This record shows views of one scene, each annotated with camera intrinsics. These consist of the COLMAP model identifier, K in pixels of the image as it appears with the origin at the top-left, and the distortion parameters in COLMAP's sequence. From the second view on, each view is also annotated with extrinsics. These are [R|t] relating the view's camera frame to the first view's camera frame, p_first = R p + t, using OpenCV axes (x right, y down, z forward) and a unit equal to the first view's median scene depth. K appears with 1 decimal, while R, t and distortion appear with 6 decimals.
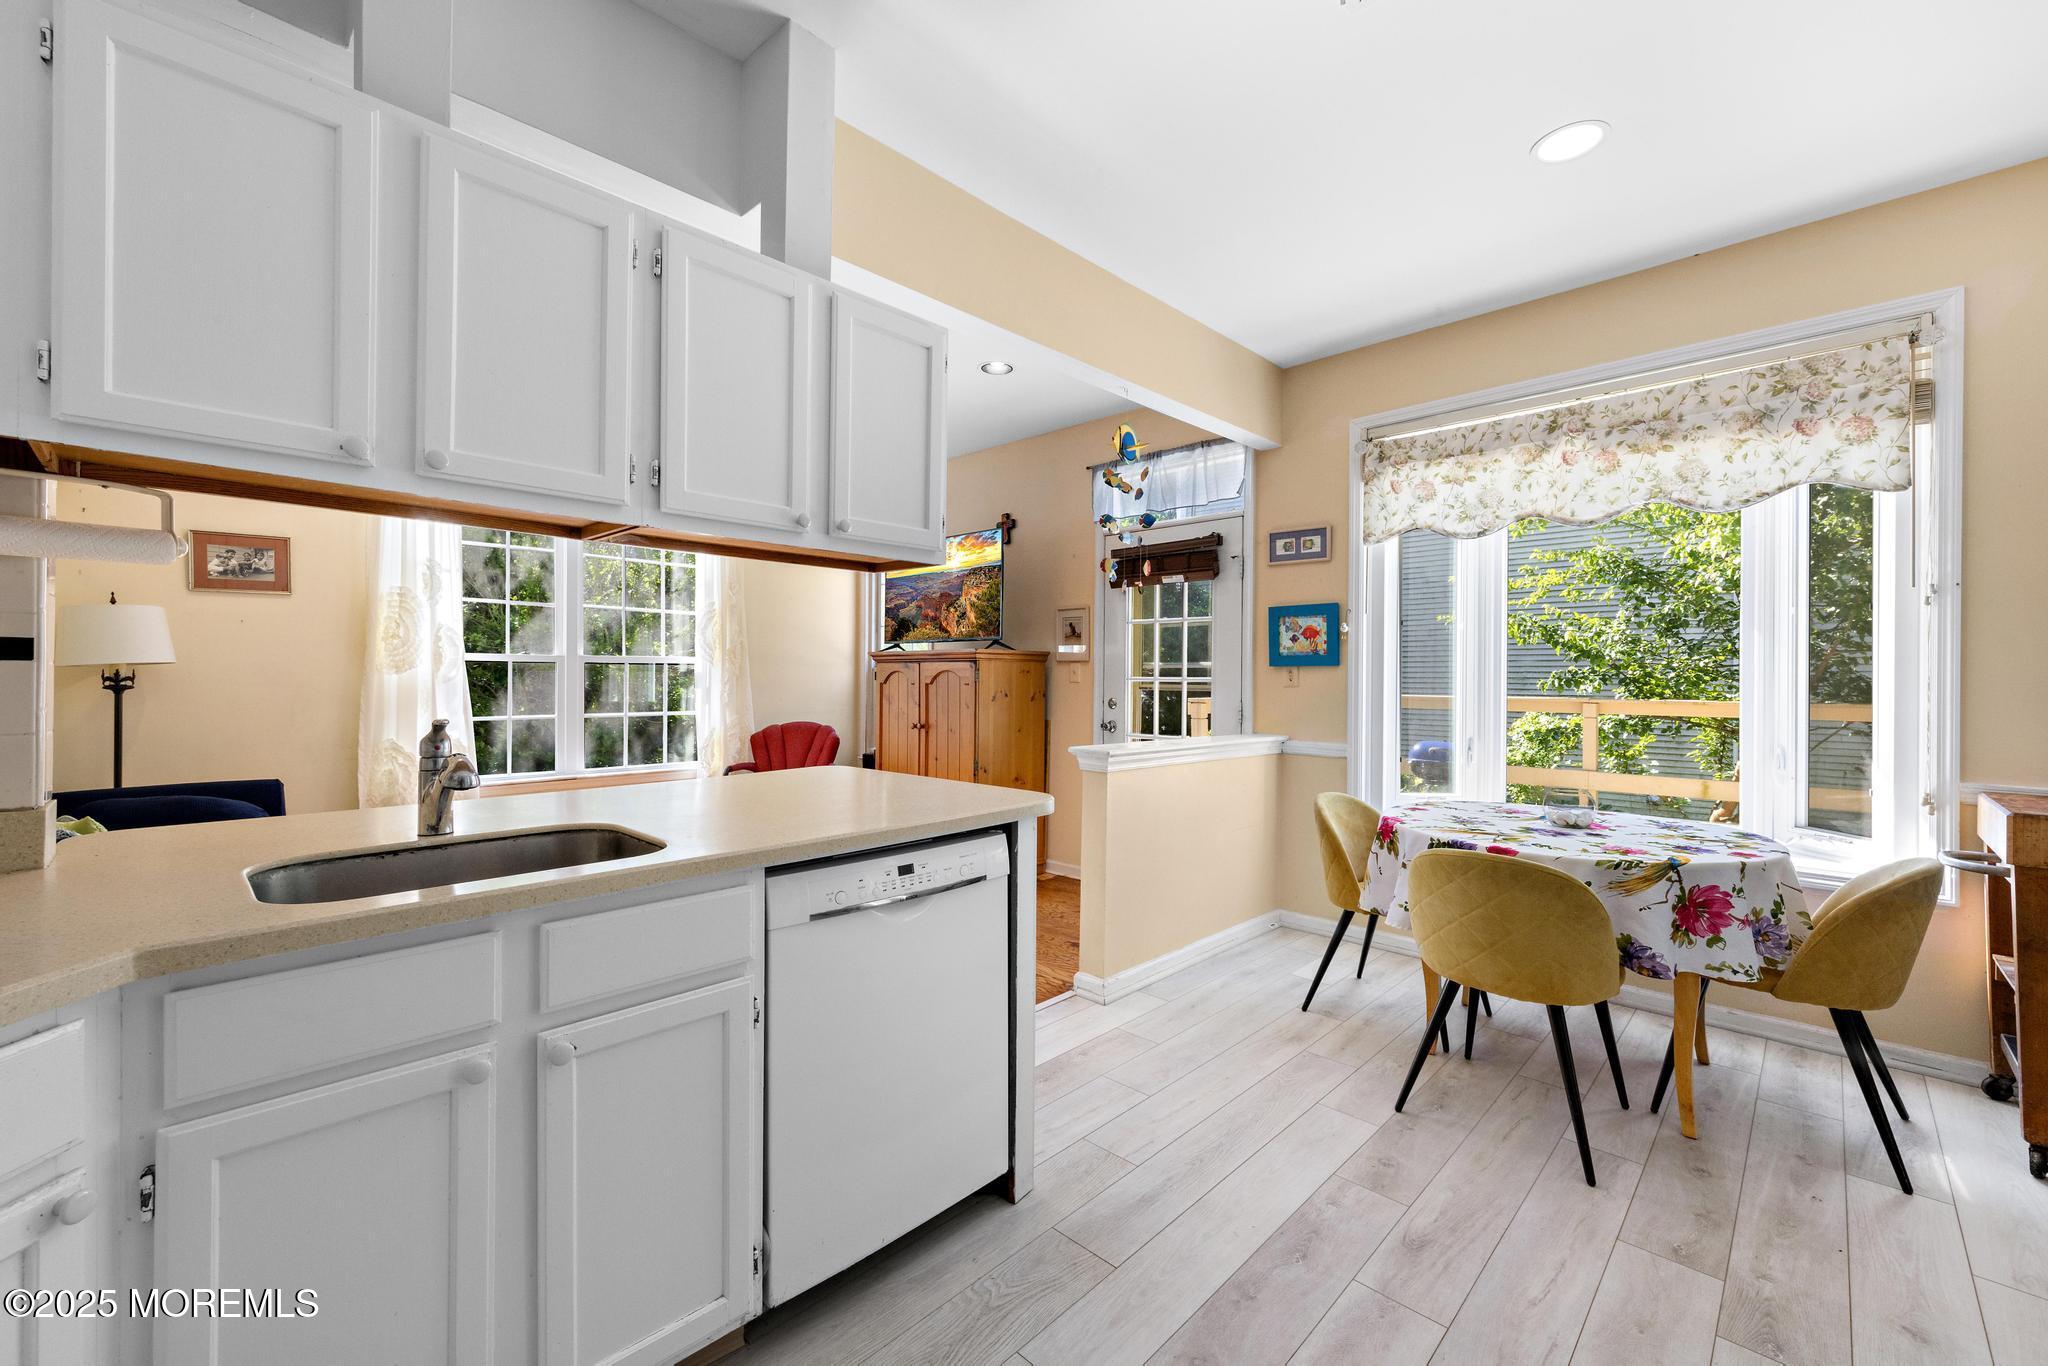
lens RADIAL K [[870.9, 0, 1003.9], [0, 870.9, 675.7], [0, 0, 1]] dist [0.007792, -0.001067]
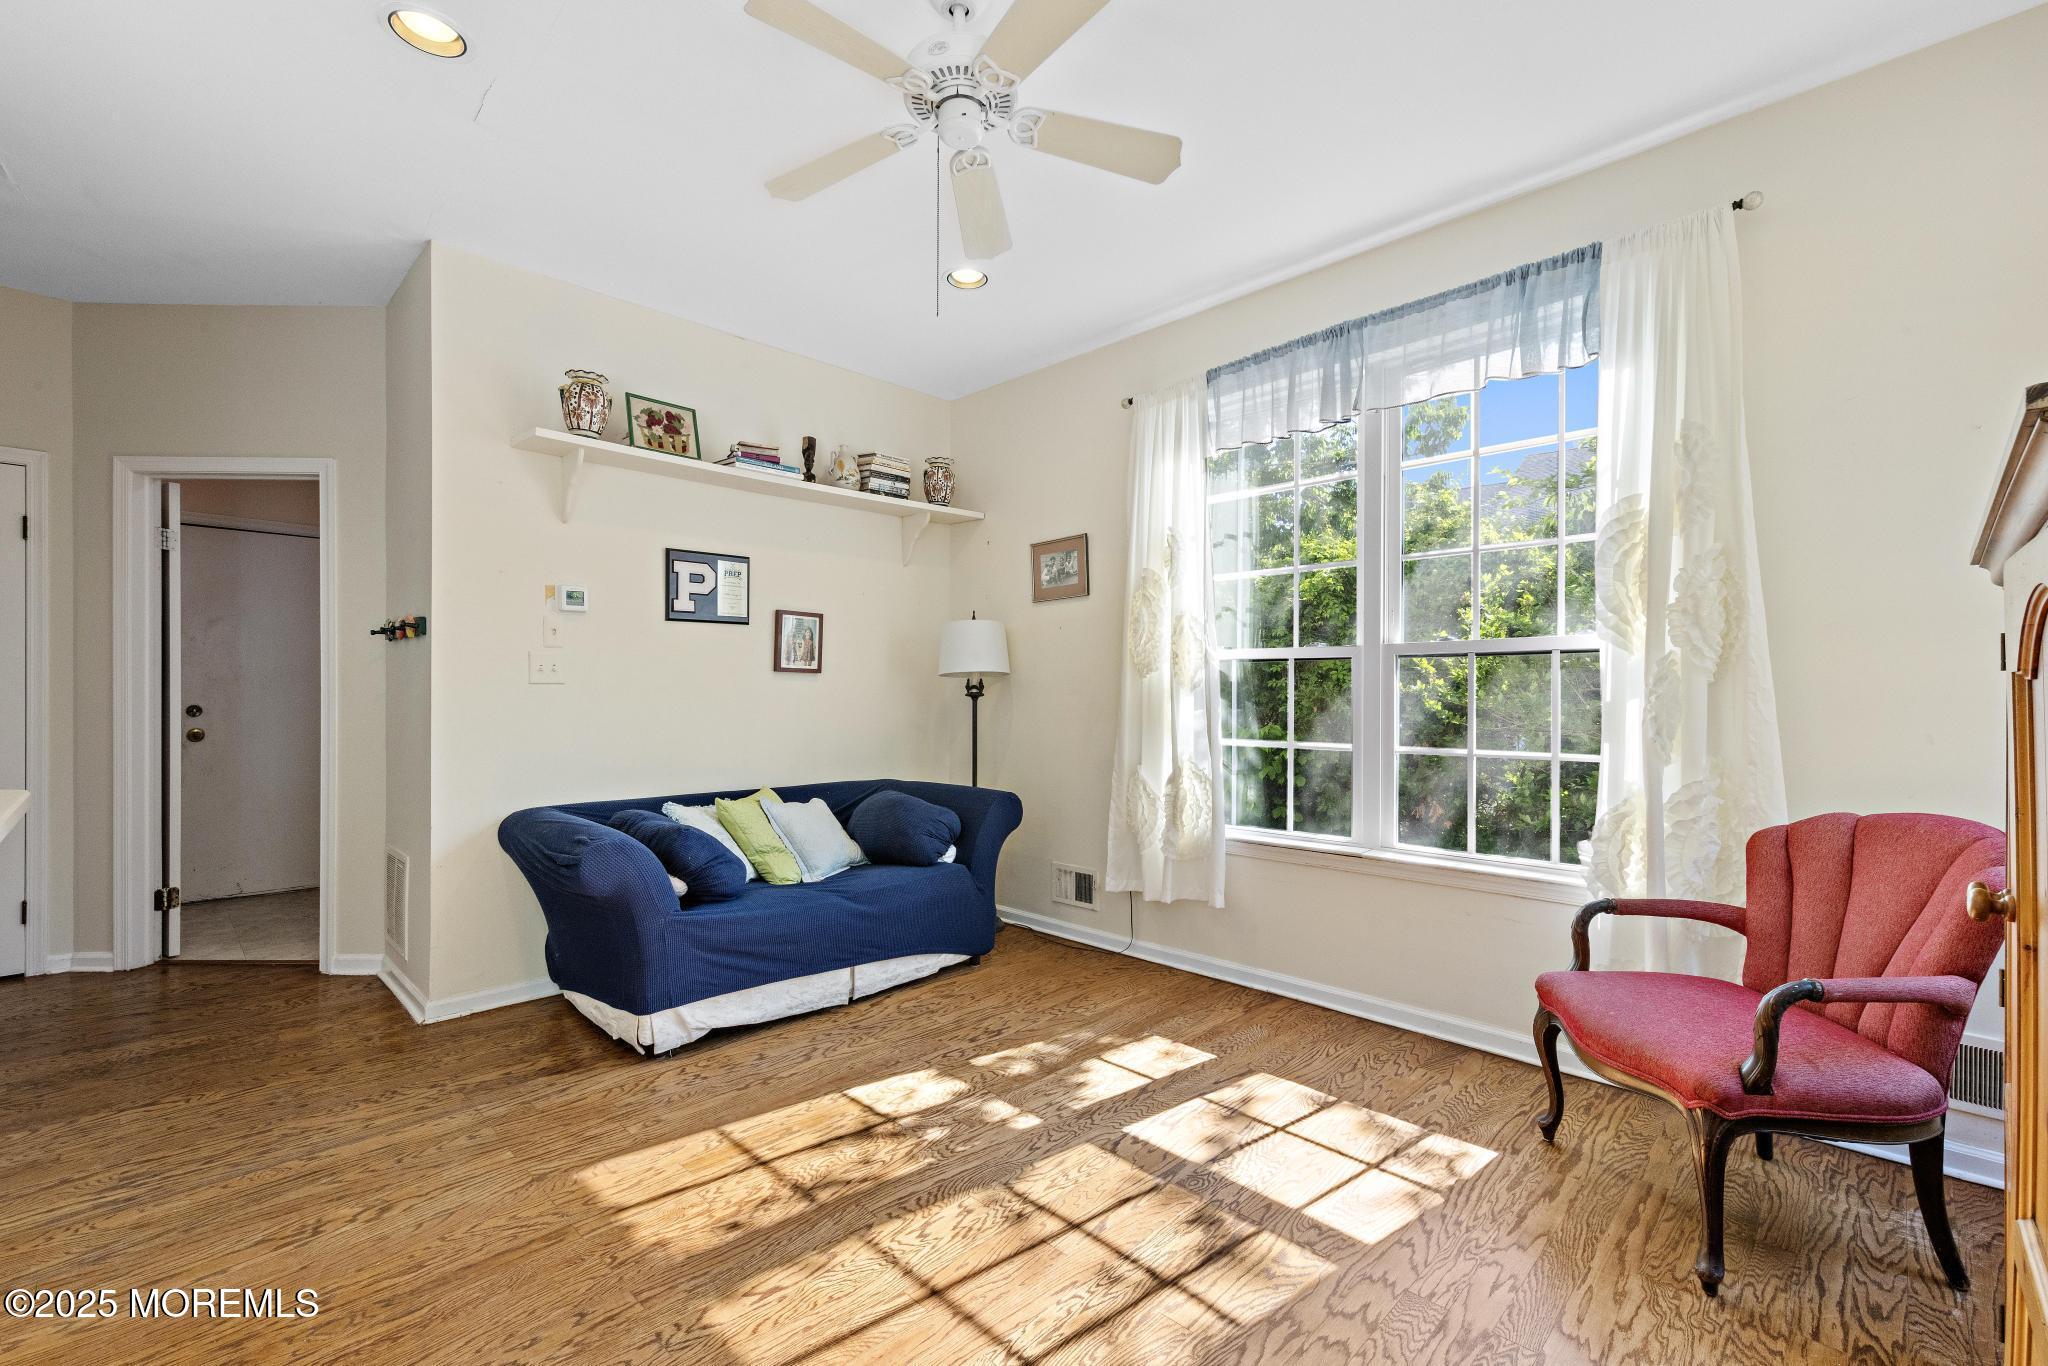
lens RADIAL K [[870.9, 0, 1044.5], [0, 870.9, 697.0], [0, 0, 1]] dist [0.007792, -0.001067]
pose [[0.019698, -0.003547, -0.999800, 0.105687], [-0.002795, 0.999990, -0.003602, 0.018453], [0.999802, 0.002865, 0.019688, 0.963602]]
